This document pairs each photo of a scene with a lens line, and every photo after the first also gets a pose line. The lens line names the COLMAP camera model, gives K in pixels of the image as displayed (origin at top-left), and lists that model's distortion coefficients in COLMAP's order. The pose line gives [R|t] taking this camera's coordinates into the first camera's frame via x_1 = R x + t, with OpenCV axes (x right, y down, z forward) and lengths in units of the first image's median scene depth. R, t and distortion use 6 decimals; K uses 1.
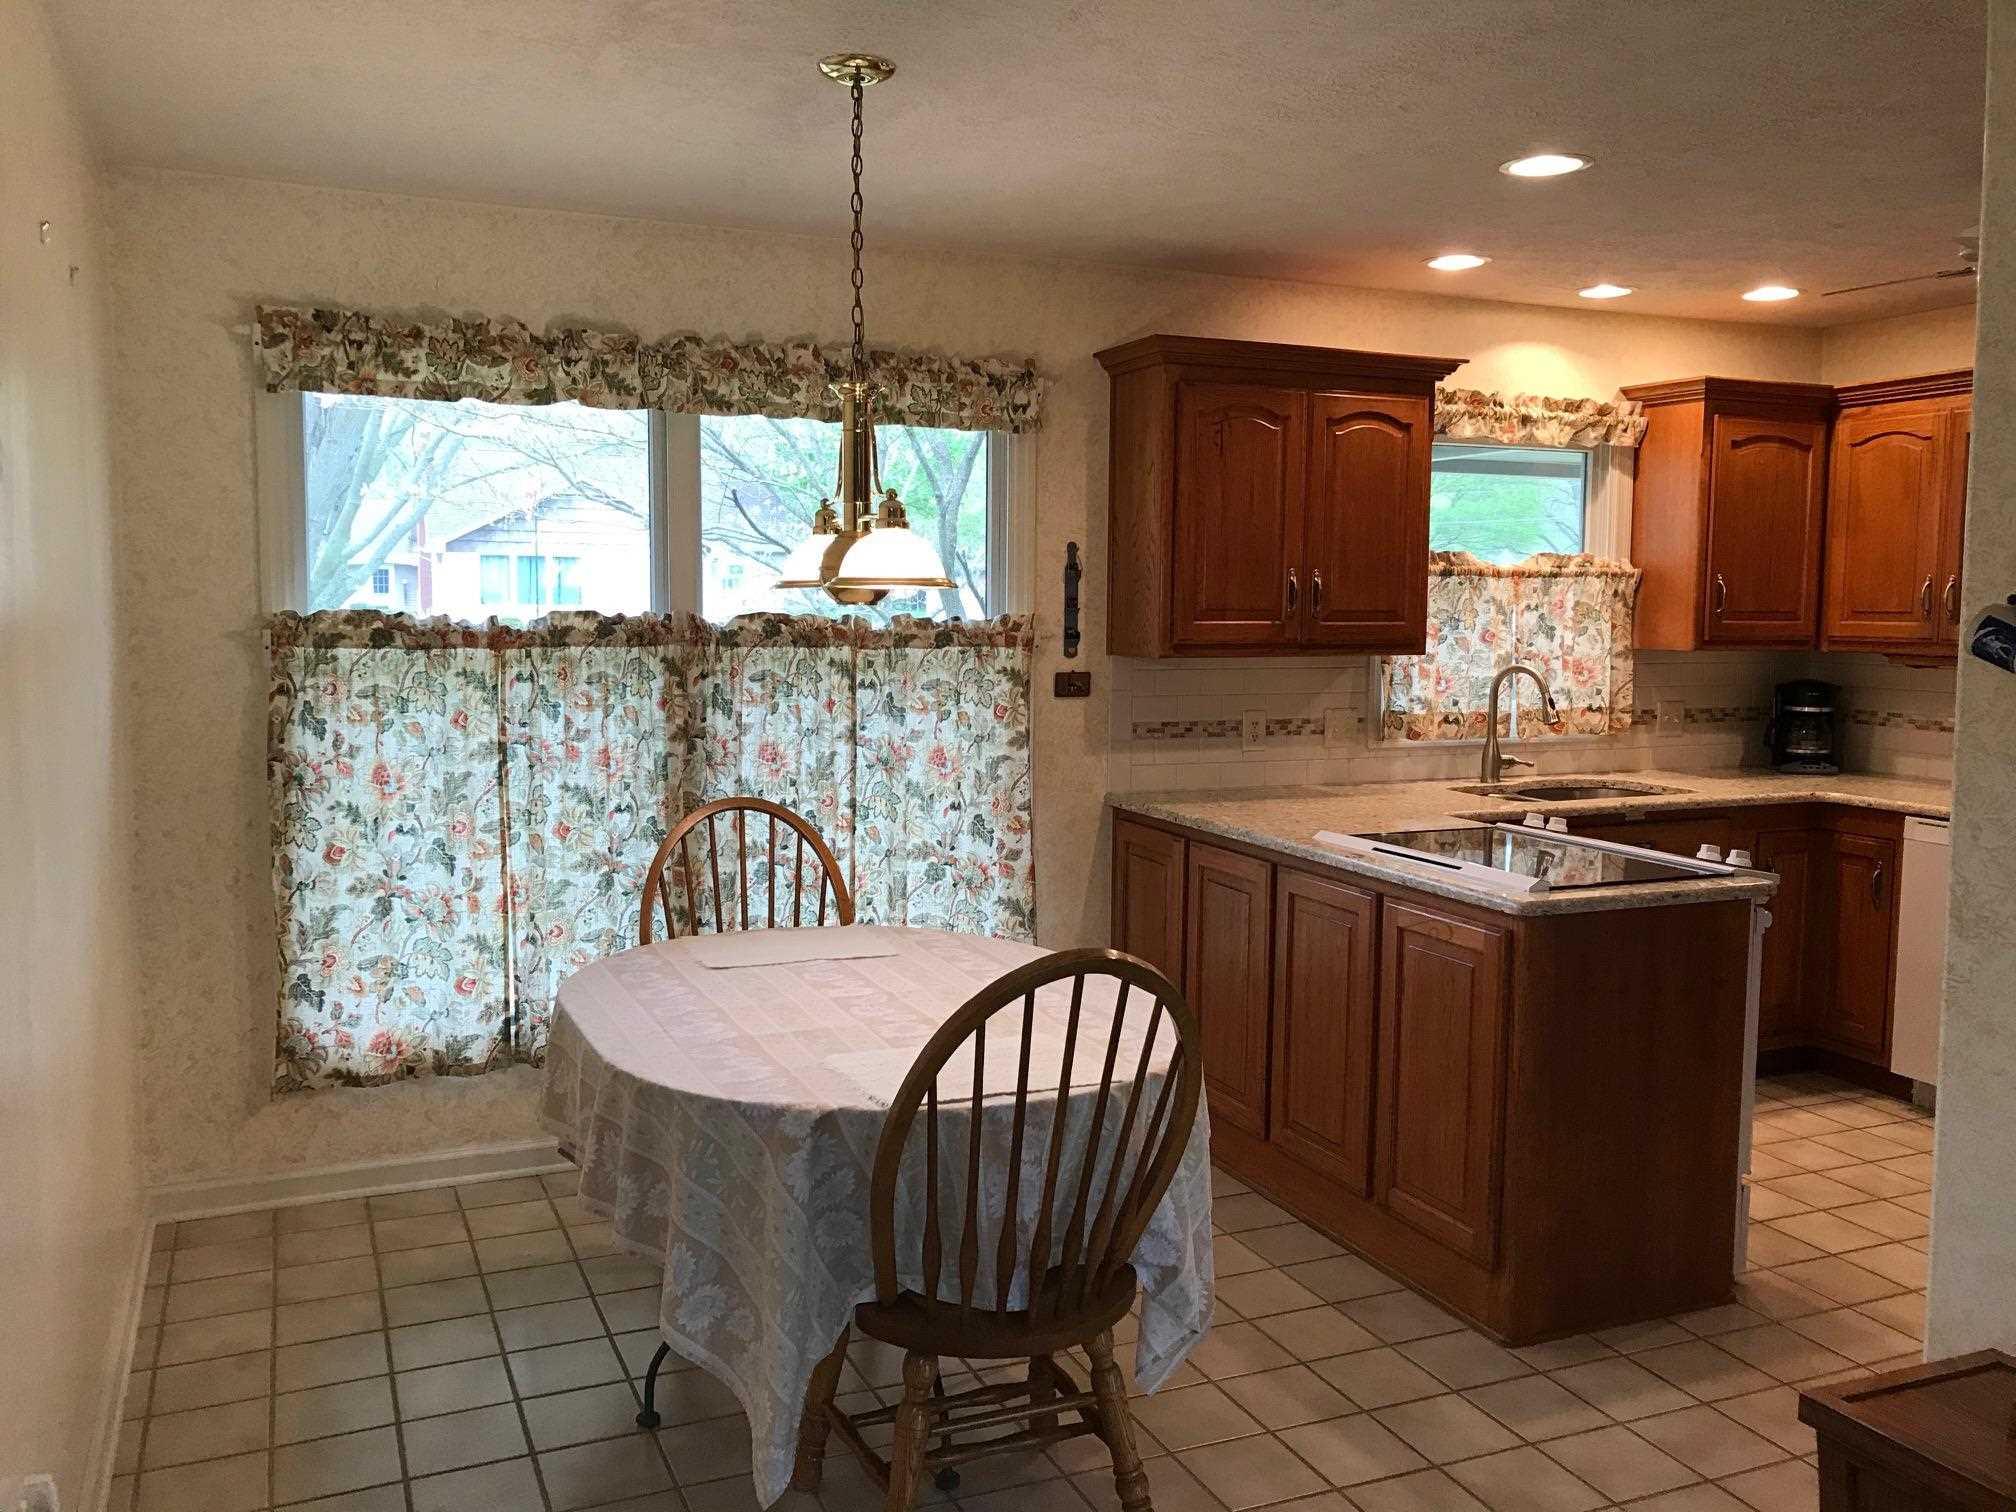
lens RADIAL K [[1661.3, 0, 1002.8], [0, 1661.3, 713.6], [0, 0, 1]] dist [0.009064, 0.002390]
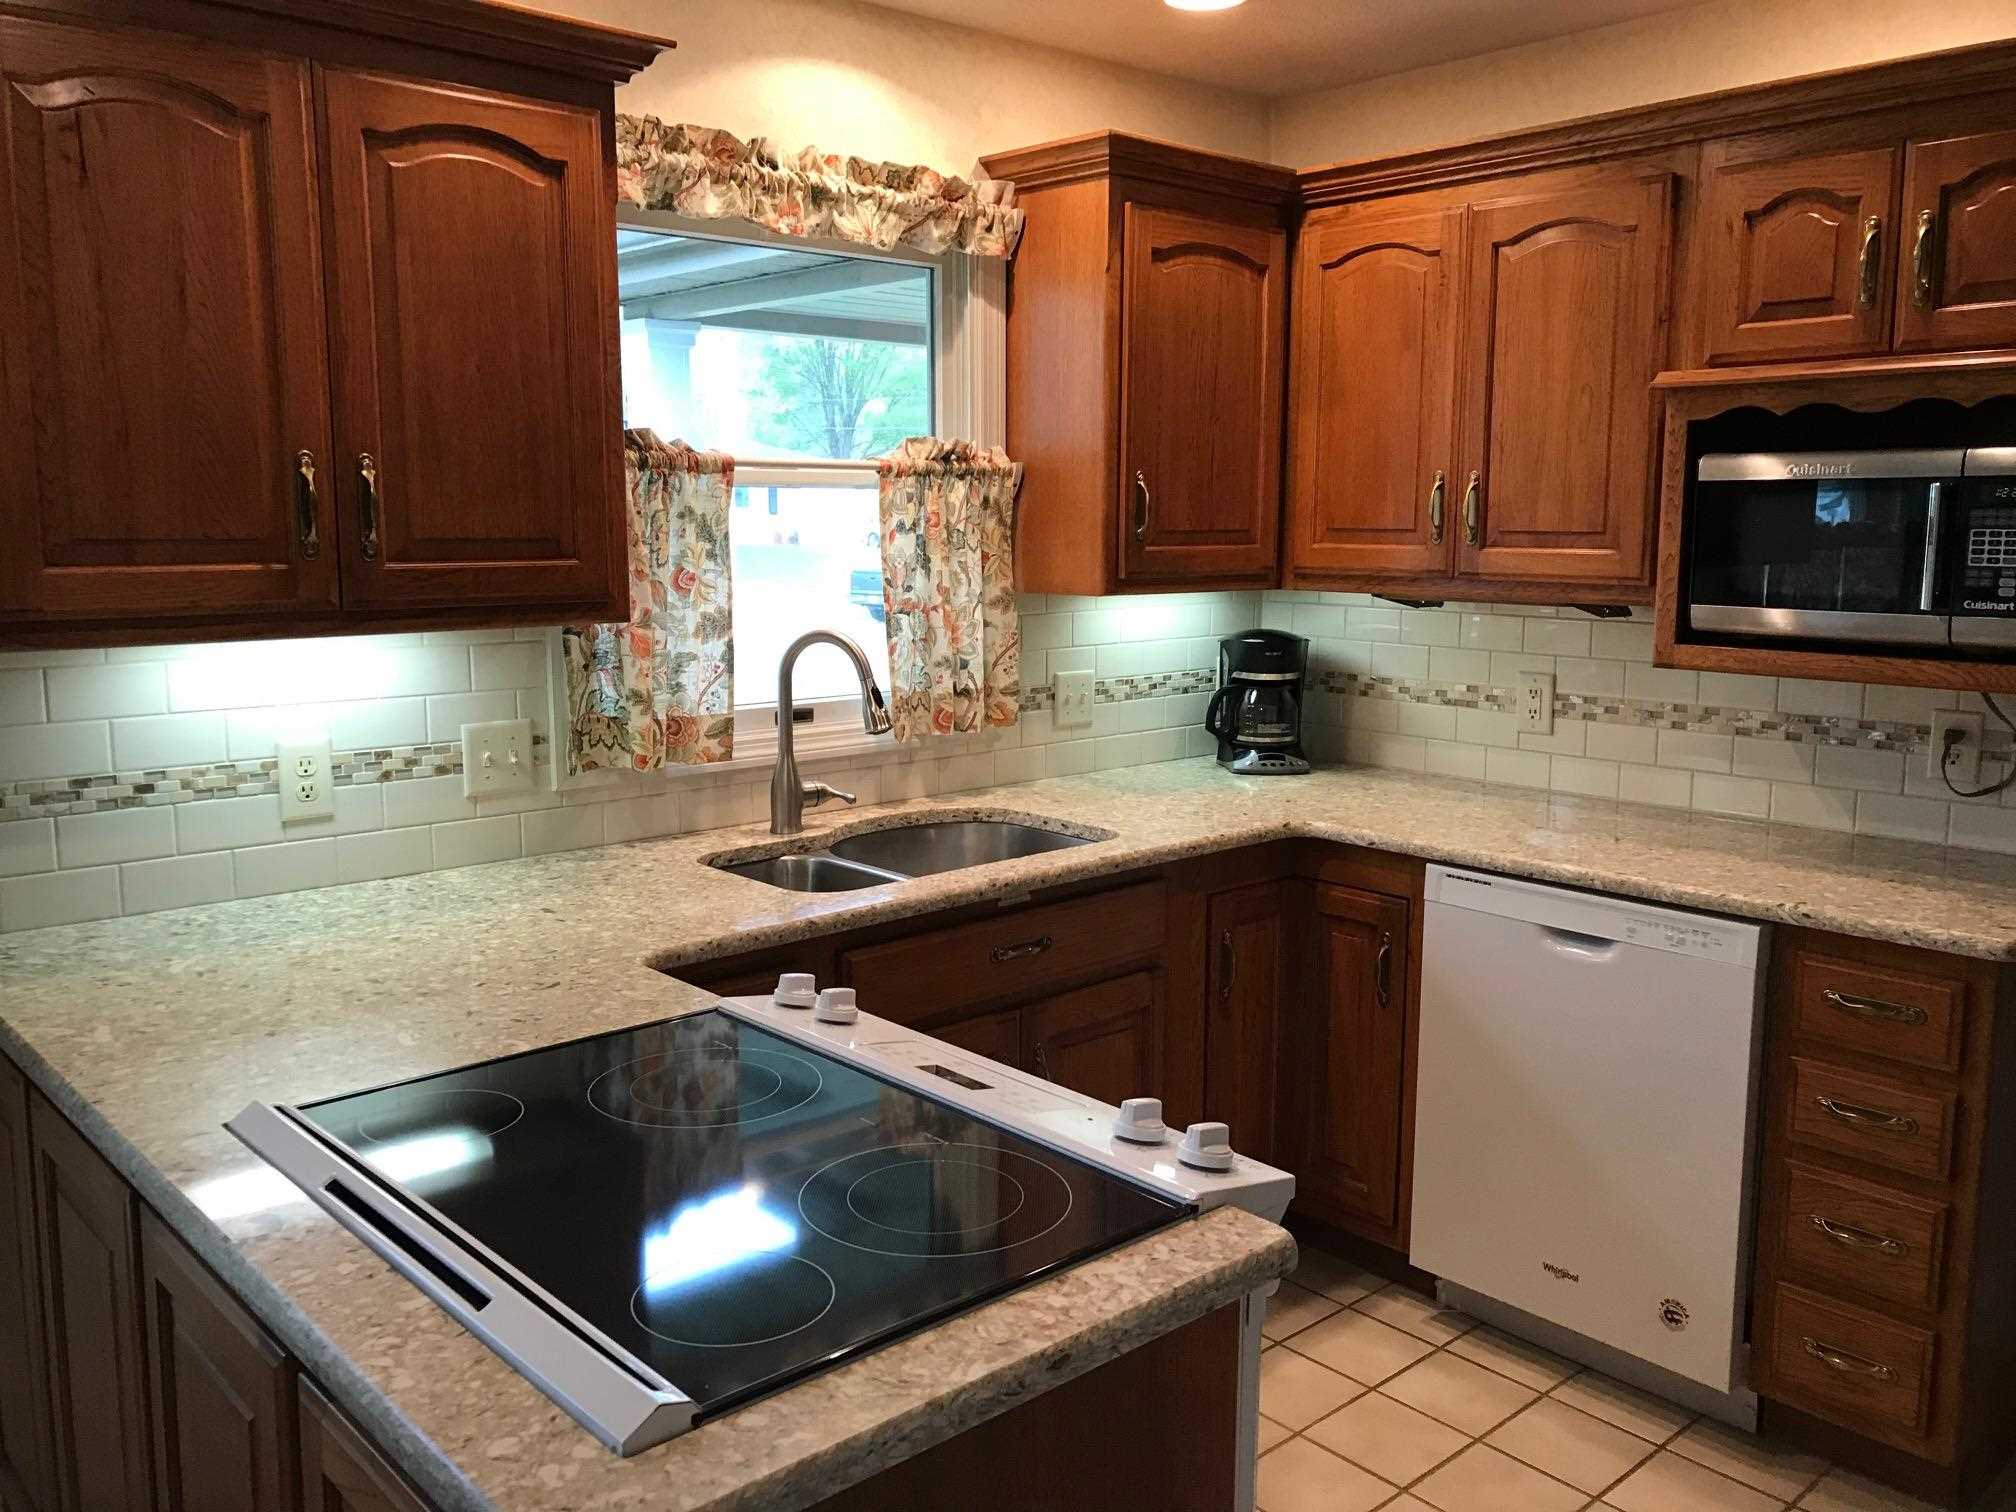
lens RADIAL K [[1661.3, 0, 1008.3], [0, 1661.3, 753.9], [0, 0, 1]] dist [0.009064, 0.002390]
pose [[0.947144, -0.054874, 0.316081, 0.183175], [0.032225, 0.996553, 0.076446, -0.027454], [-0.319186, -0.062220, 0.945647, 0.424488]]
